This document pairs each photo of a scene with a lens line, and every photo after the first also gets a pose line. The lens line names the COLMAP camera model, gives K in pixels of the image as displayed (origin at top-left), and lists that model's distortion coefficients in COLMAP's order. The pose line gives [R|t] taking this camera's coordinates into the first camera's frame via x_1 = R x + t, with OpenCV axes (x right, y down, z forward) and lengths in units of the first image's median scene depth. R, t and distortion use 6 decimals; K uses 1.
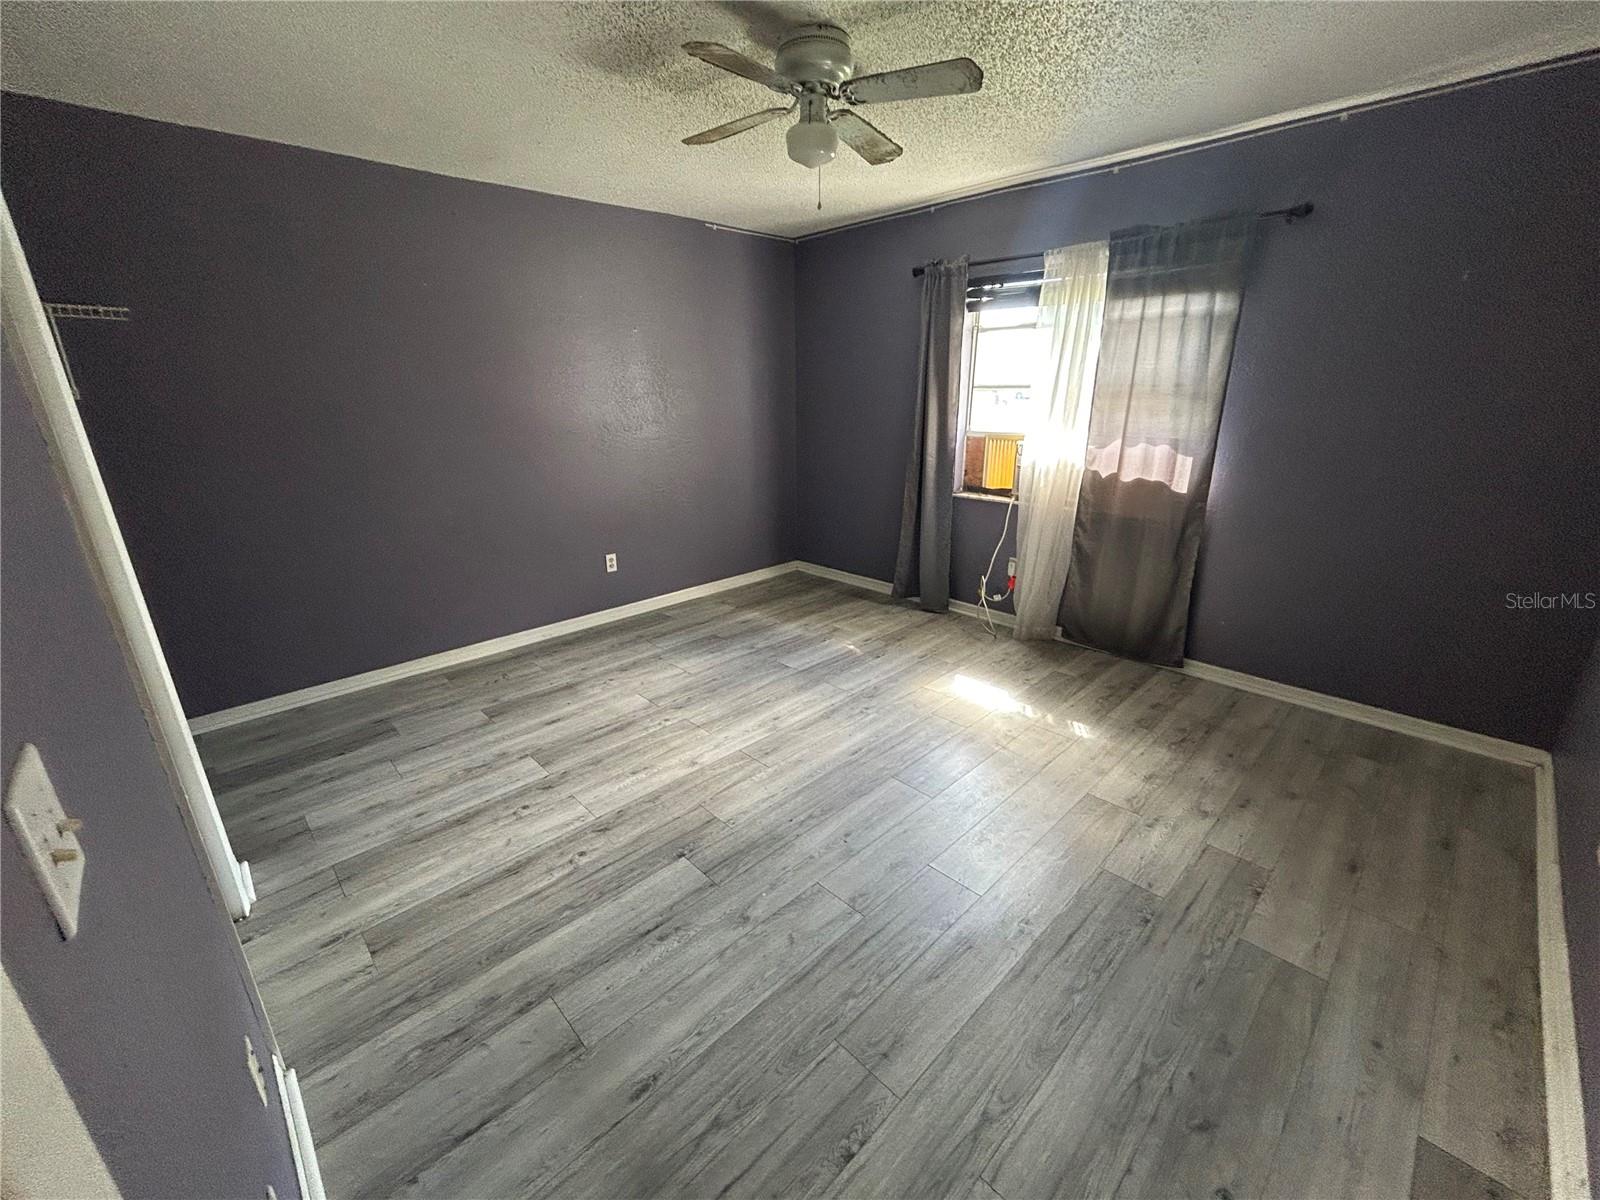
lens RADIAL K [[654.2, 0, 794.1], [0, 654.2, 601.4], [0, 0, 1]] dist [0.001038, 0.000362]
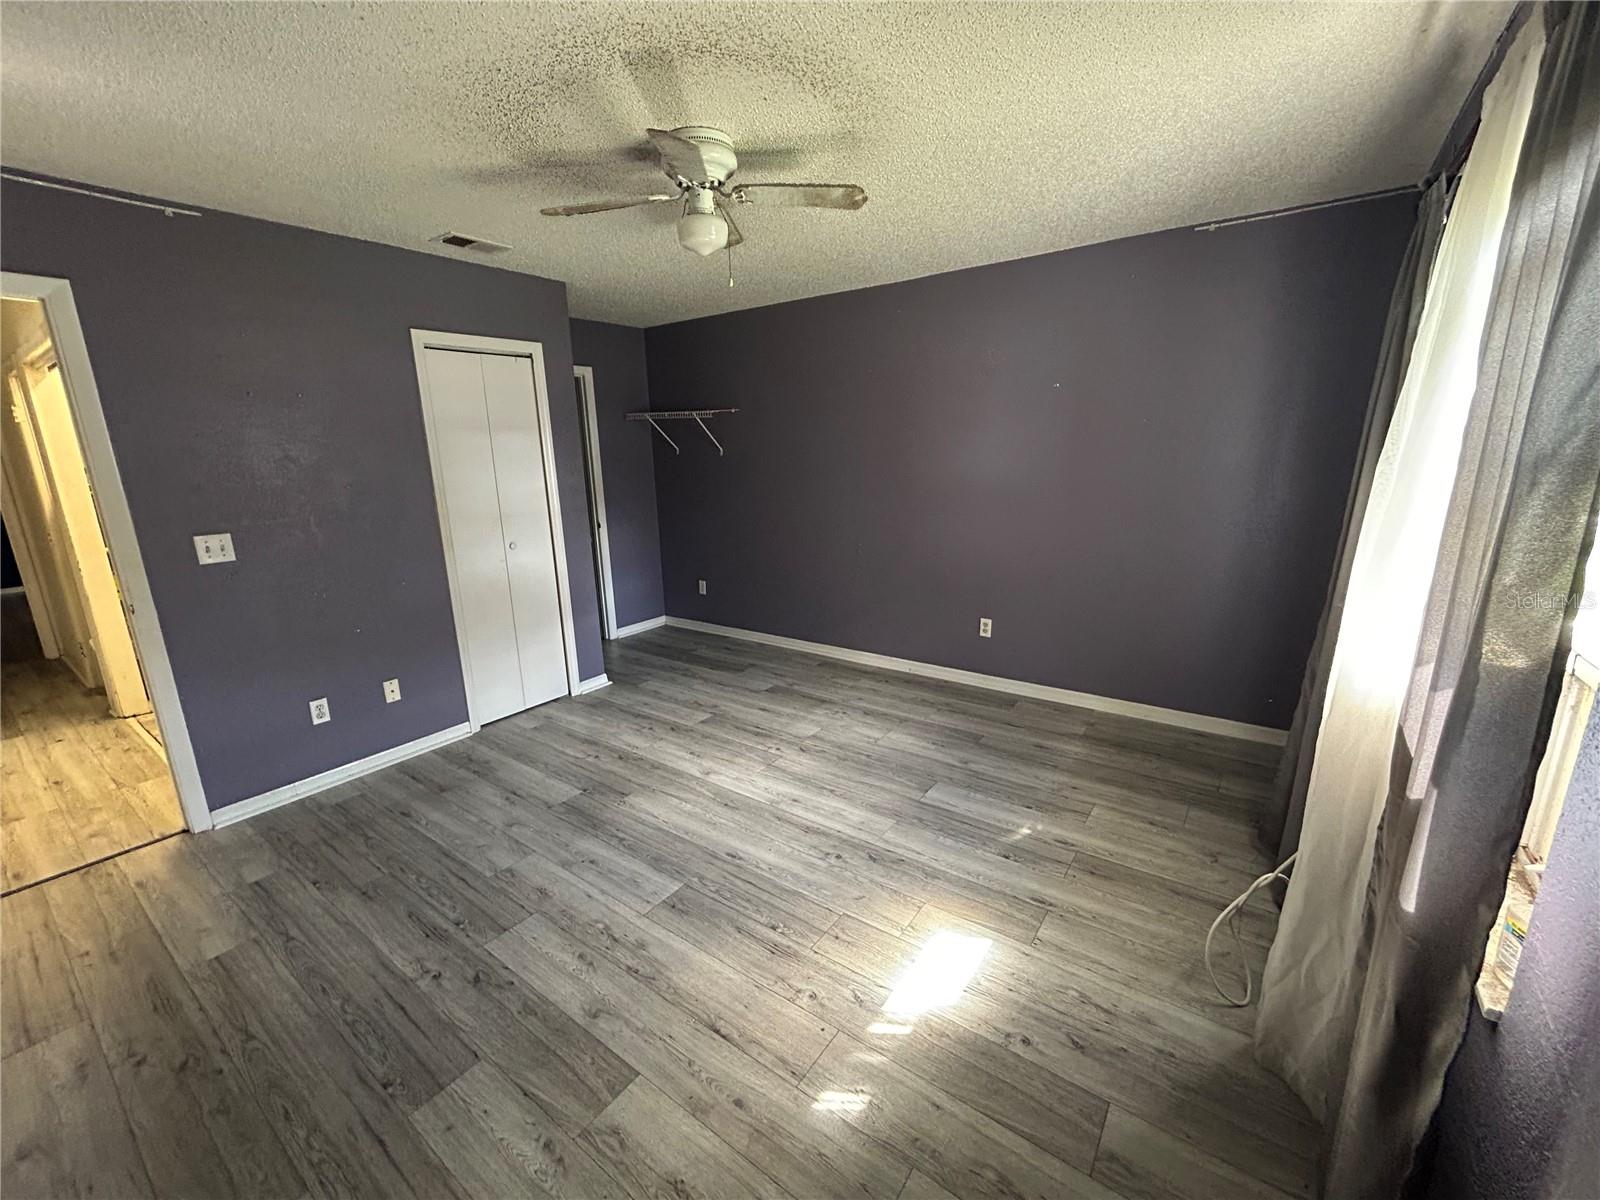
lens RADIAL K [[654.2, 0, 795.6], [0, 654.2, 605.1], [0, 0, 1]] dist [0.001038, 0.000362]
pose [[0.174005, 0.242967, -0.954300, 0.812139], [-0.292069, 0.938212, 0.185616, -0.262776], [0.940435, 0.246423, 0.234217, 0.717787]]
